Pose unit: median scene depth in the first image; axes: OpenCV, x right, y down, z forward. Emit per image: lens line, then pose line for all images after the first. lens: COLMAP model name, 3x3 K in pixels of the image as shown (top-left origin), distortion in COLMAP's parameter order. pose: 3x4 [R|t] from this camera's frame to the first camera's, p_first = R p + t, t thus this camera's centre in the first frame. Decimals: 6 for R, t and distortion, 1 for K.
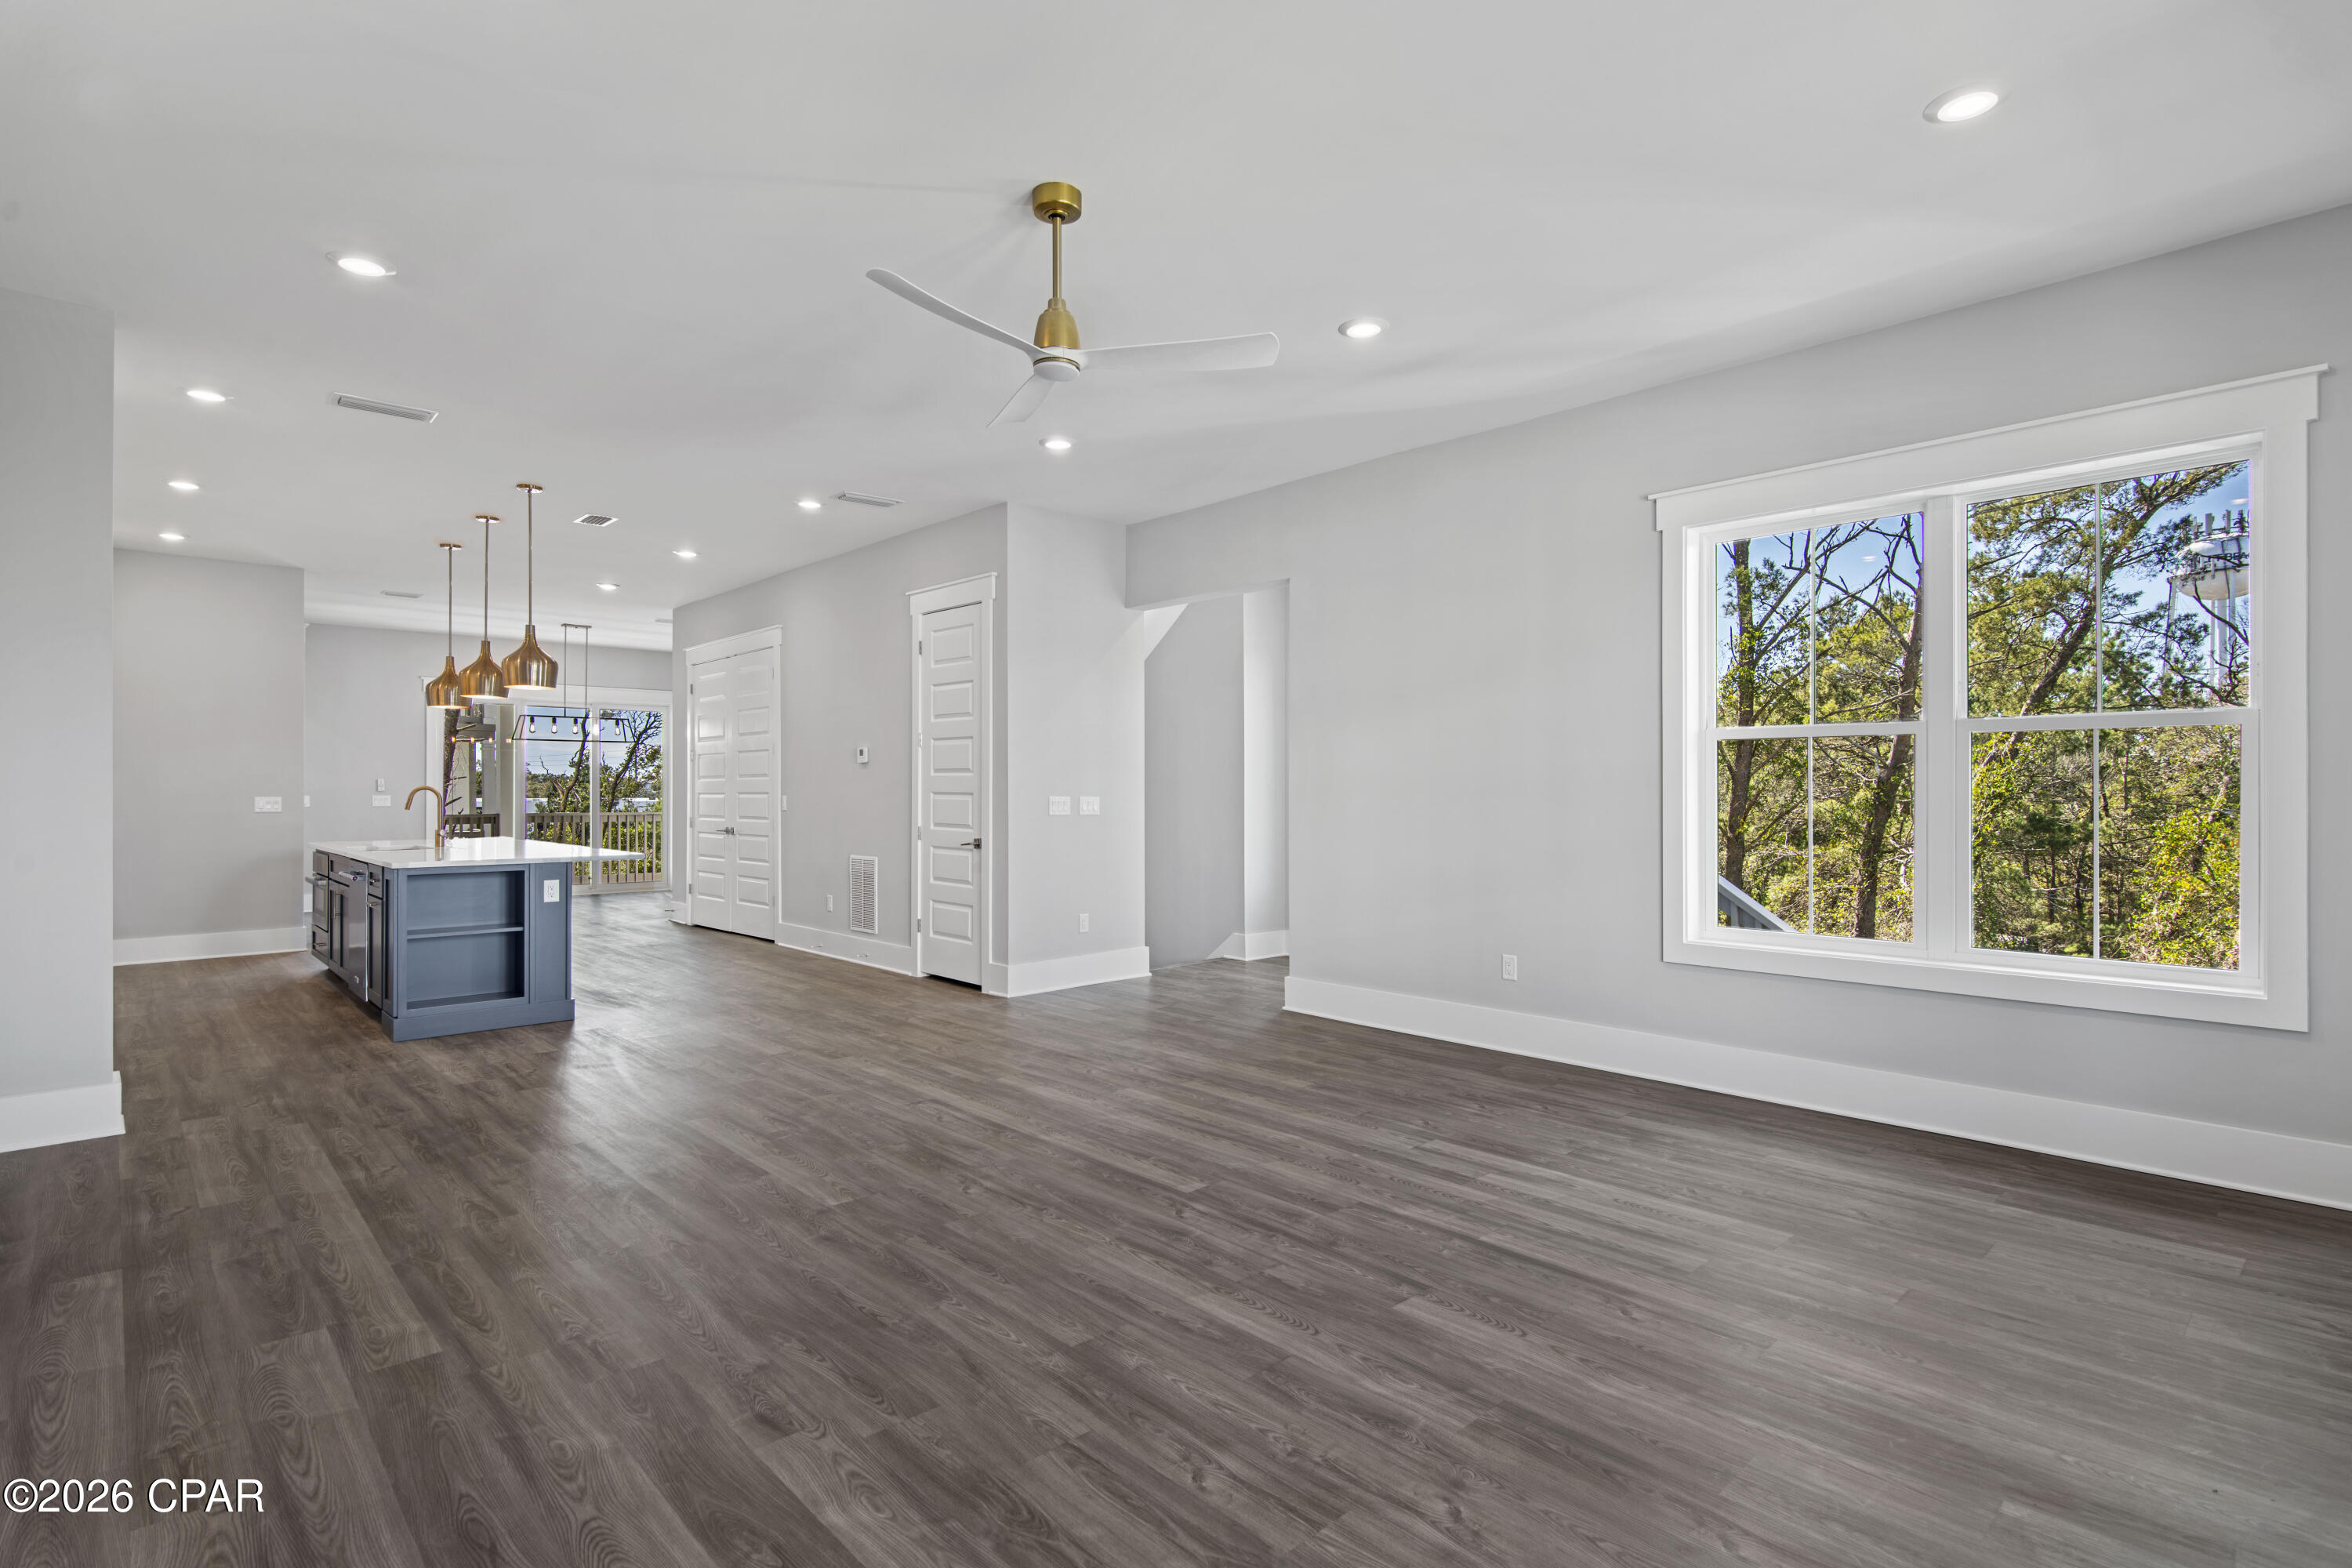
lens RADIAL K [[1143.3, 0, 1178.9], [0, 1143.3, 790.0], [0, 0, 1]] dist [0.004200, -0.001405]
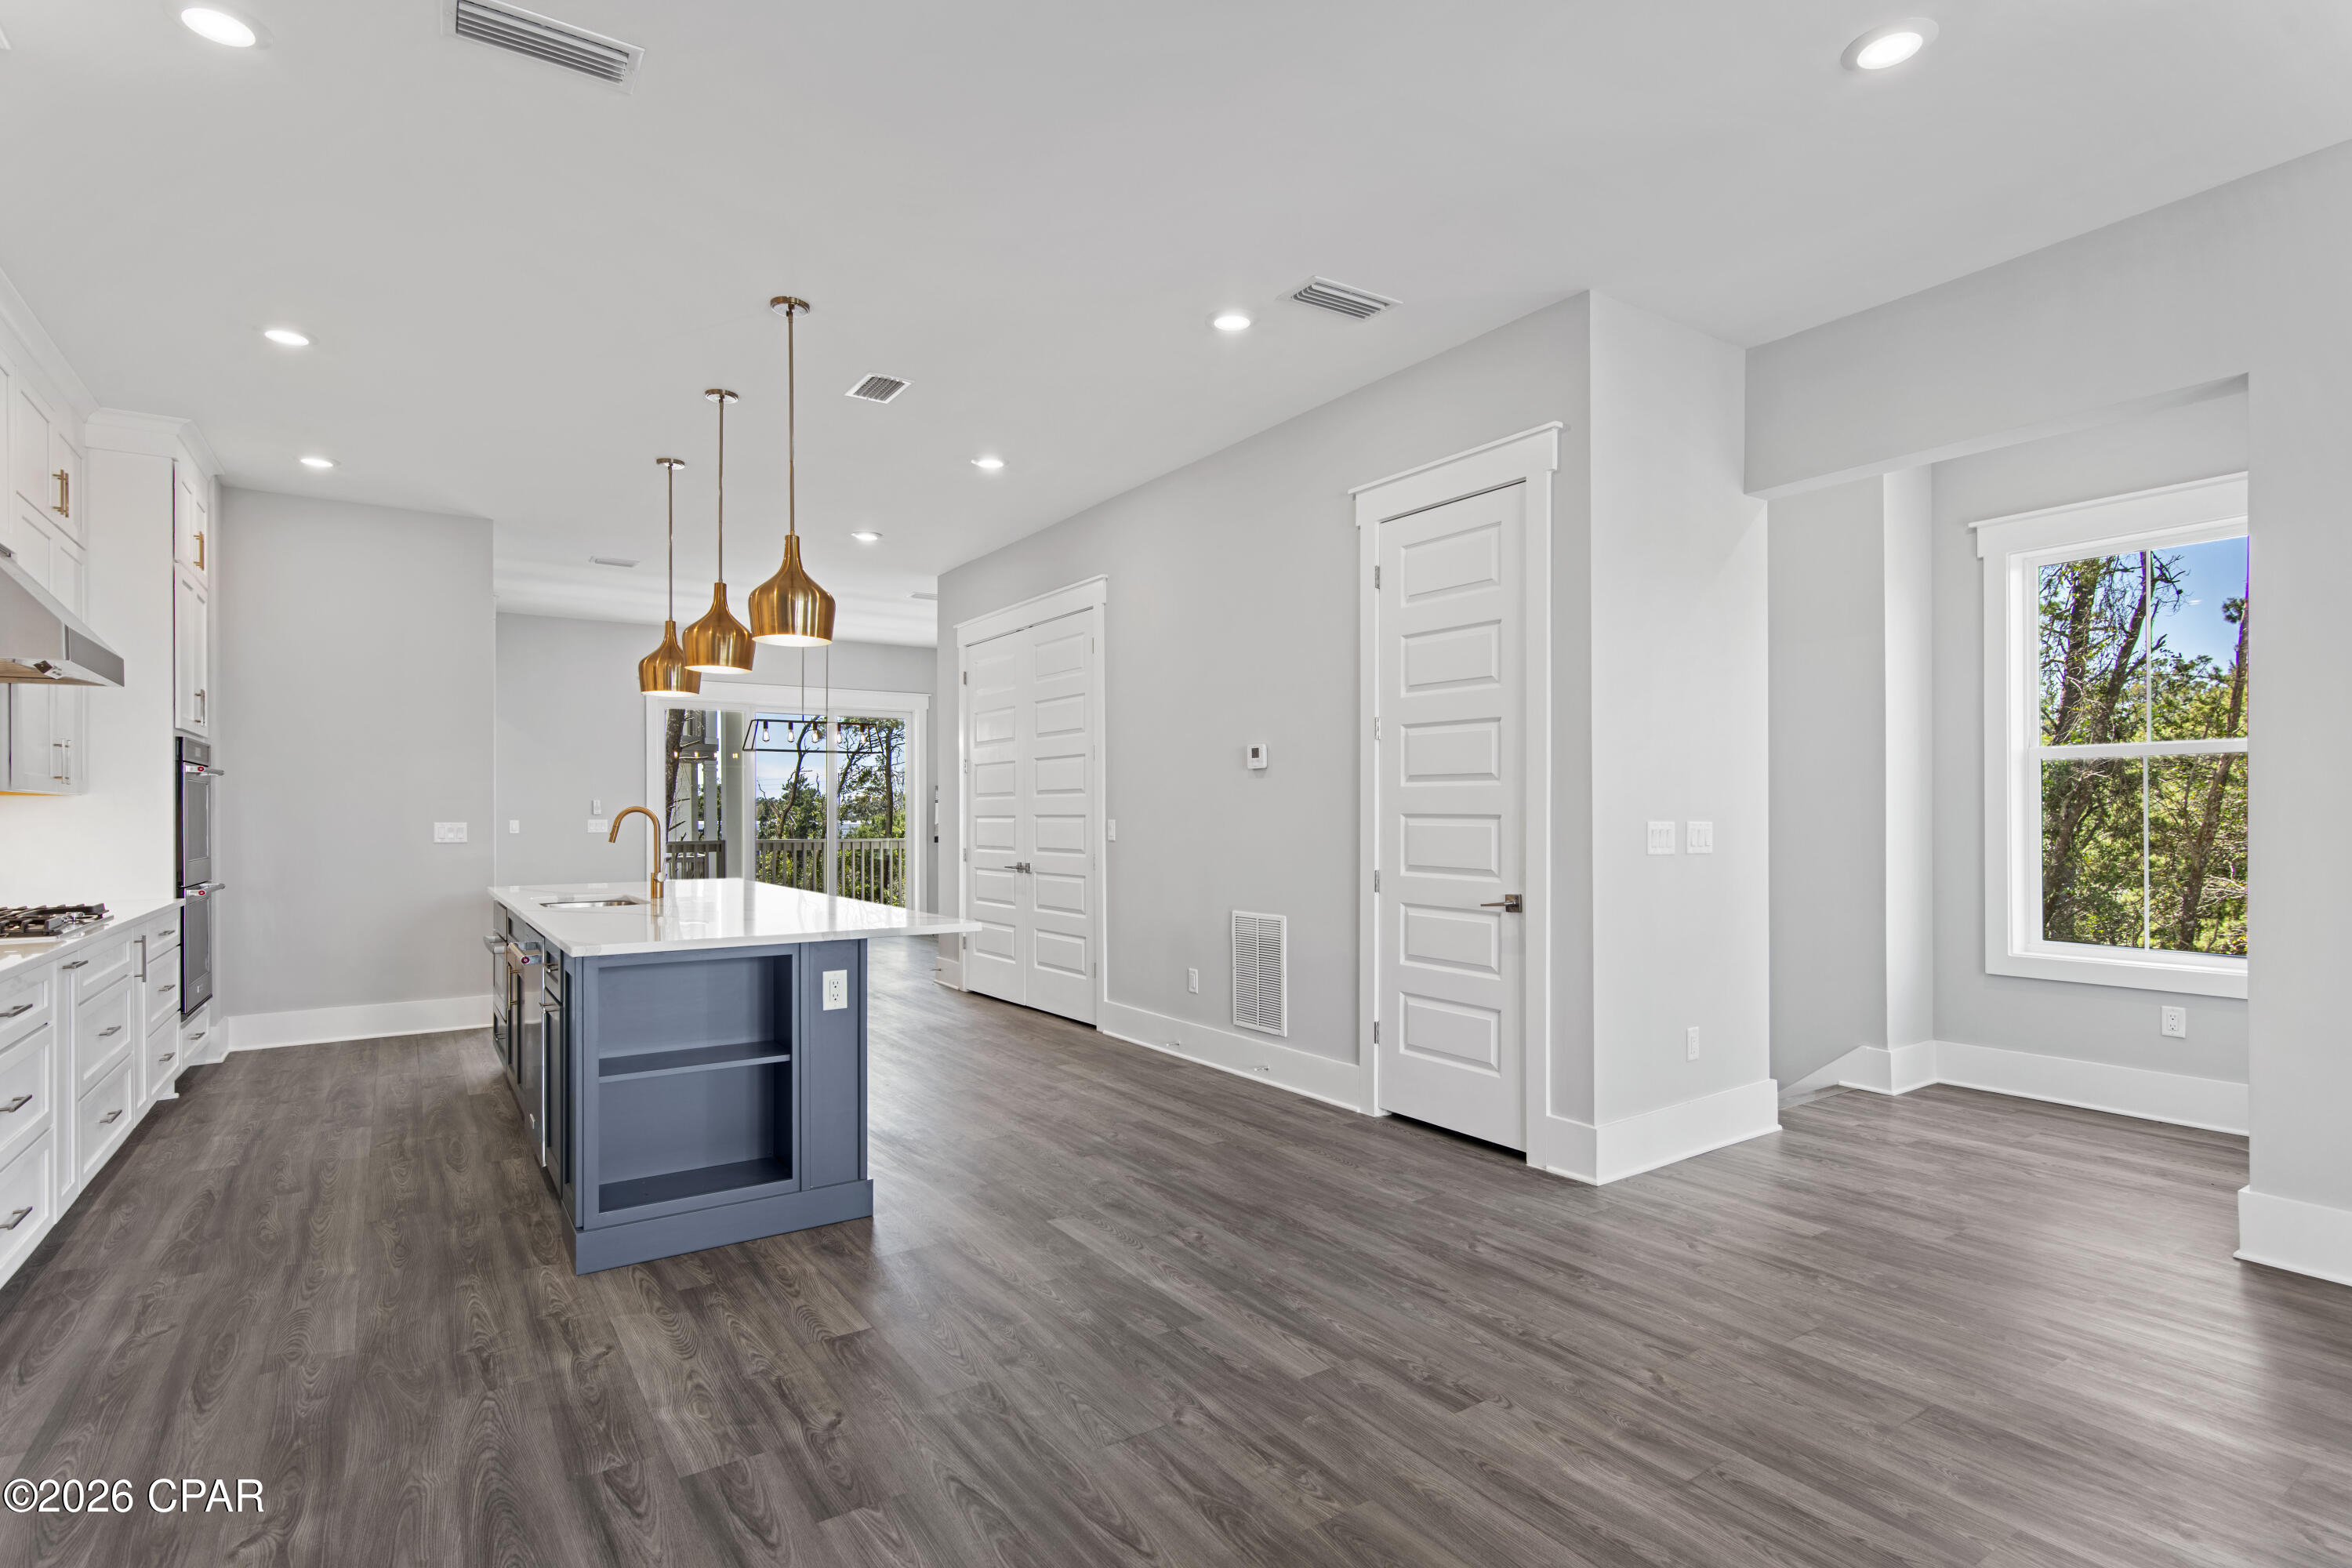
lens RADIAL K [[1156.6, 0, 1173.9], [0, 1156.6, 814.1], [0, 0, 1]] dist [0.001511, -0.000633]
pose [[0.987359, -0.002586, -0.158479, -0.367609], [0.002950, 0.999994, 0.002063, 0.000718], [0.158473, -0.002505, 0.987360, 0.582437]]
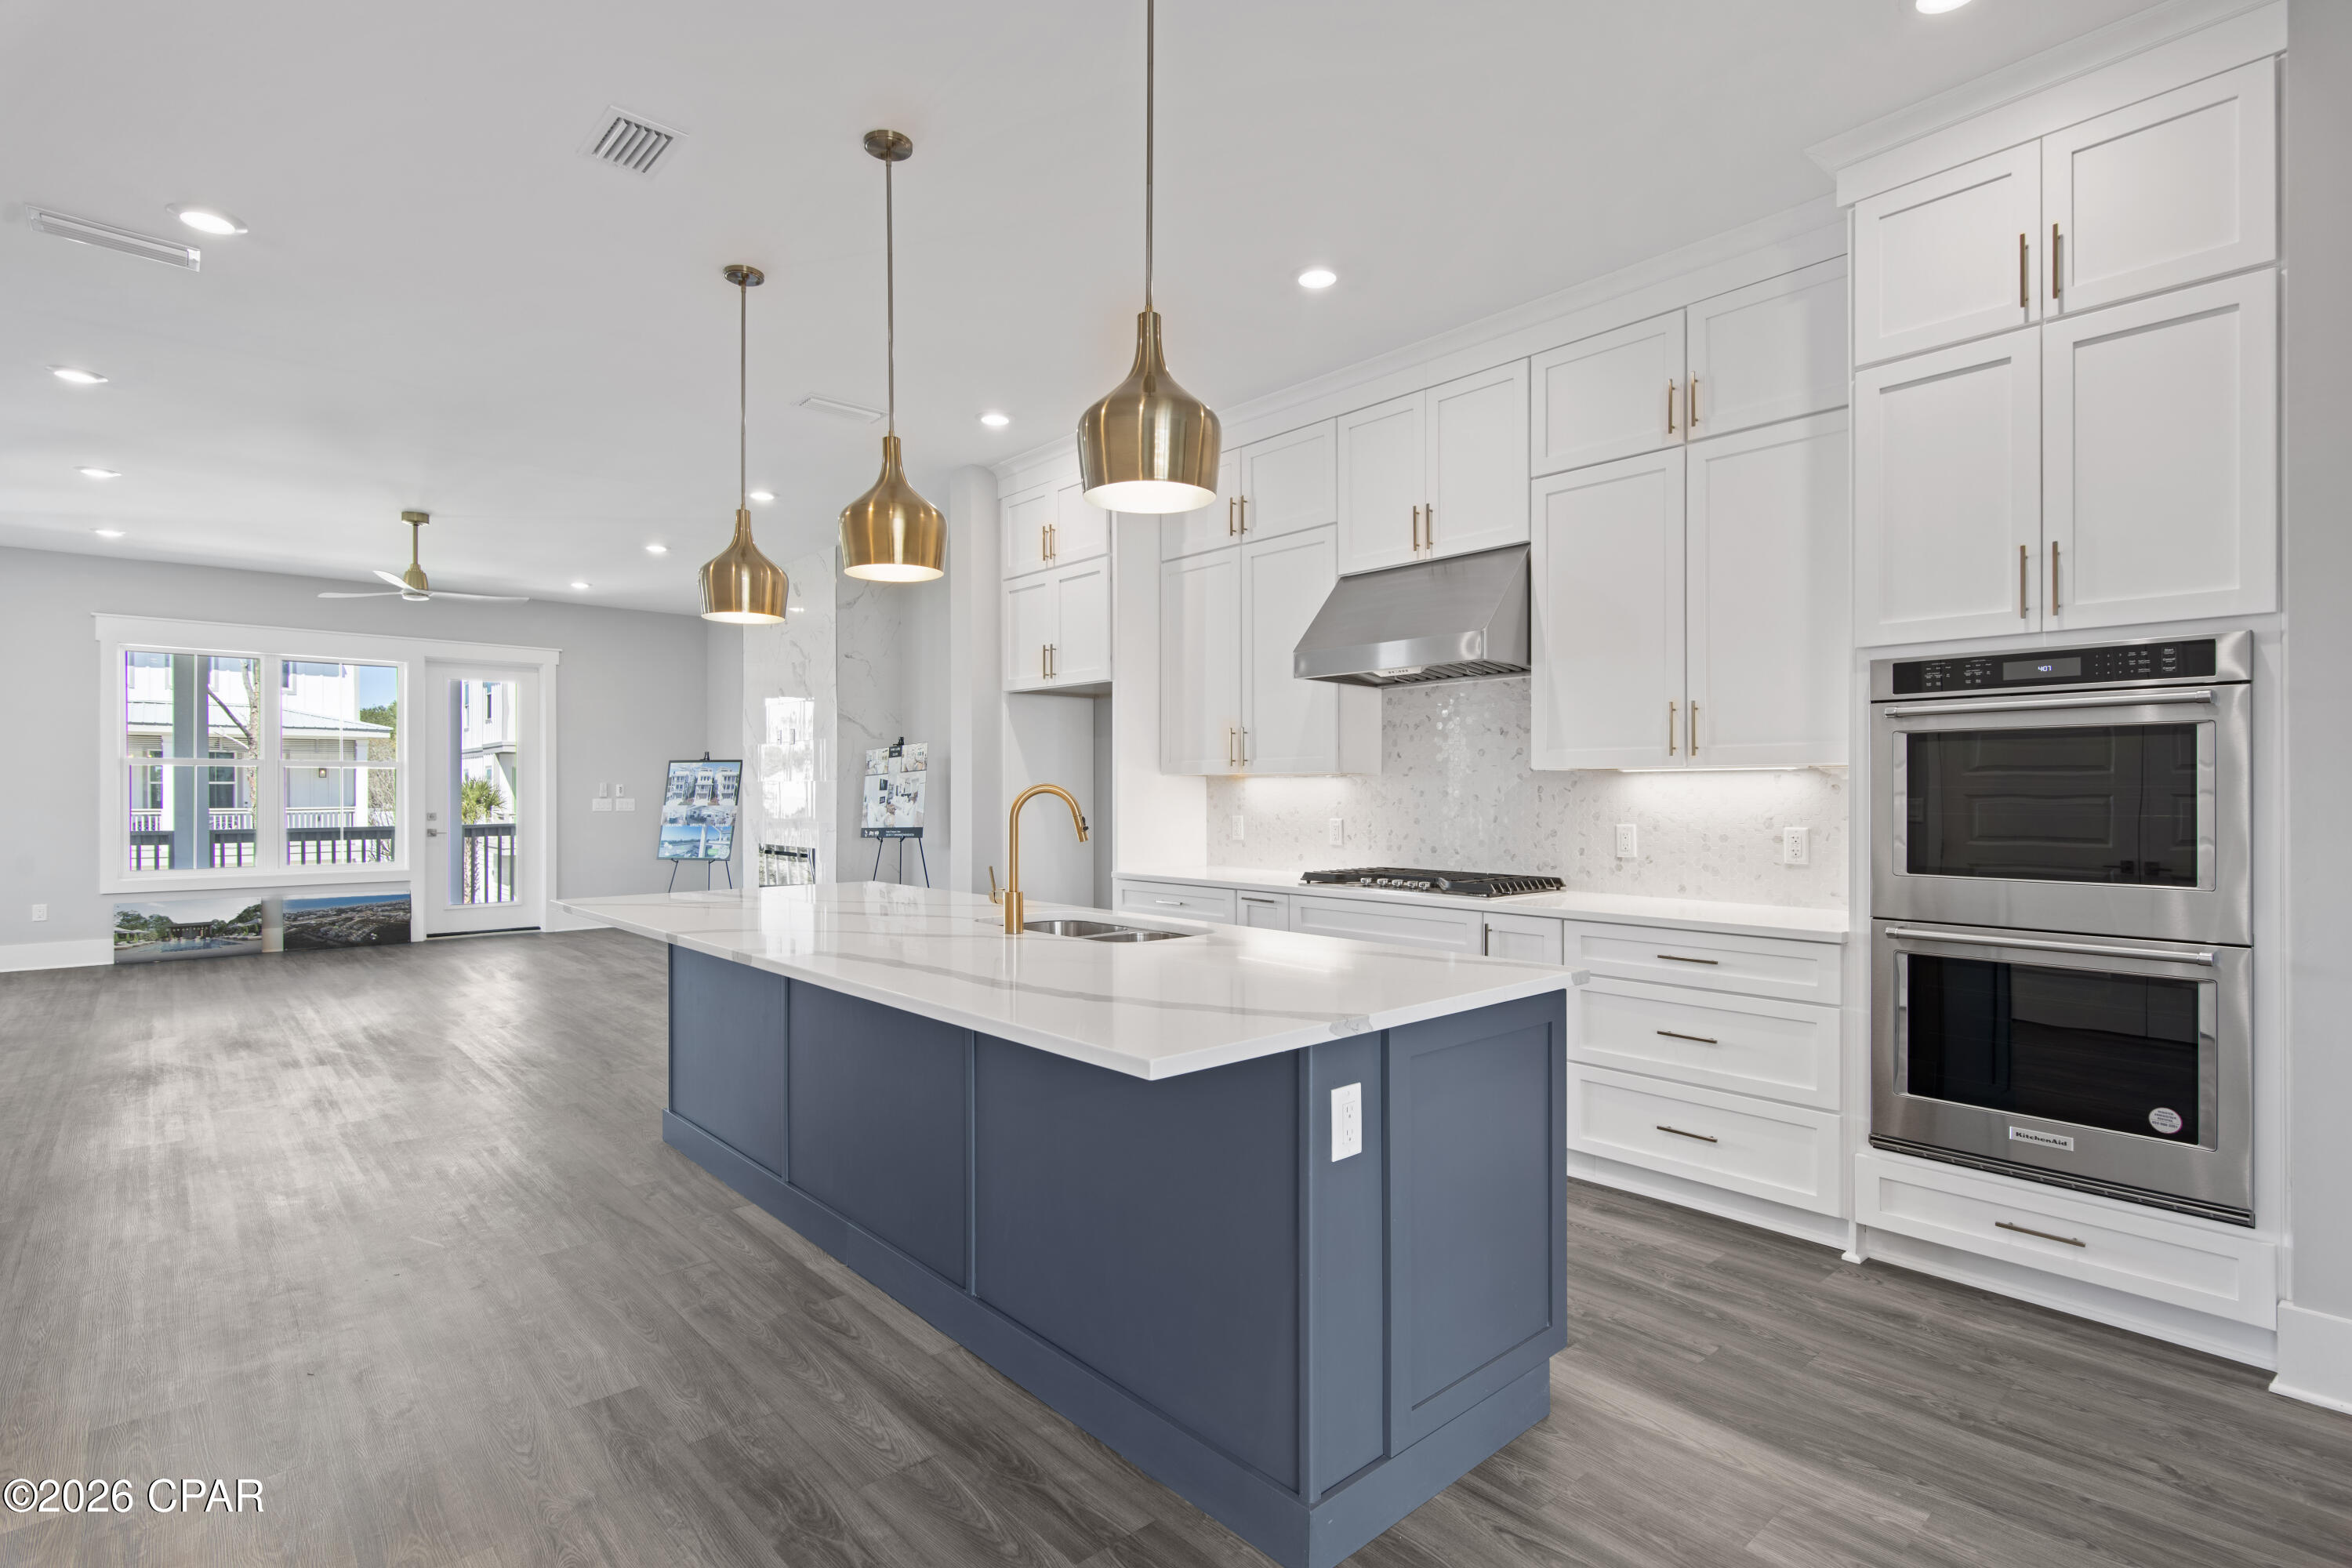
lens RADIAL K [[1142.4, 0, 1199.5], [0, 1142.4, 784.6], [0, 0, 1]] dist [-0.001640, -0.001603]
pose [[-0.999940, 0.002109, 0.010787, -1.081180], [0.002024, 0.999967, -0.007912, 0.001124], [-0.010803, -0.007890, -0.999911, 2.117492]]
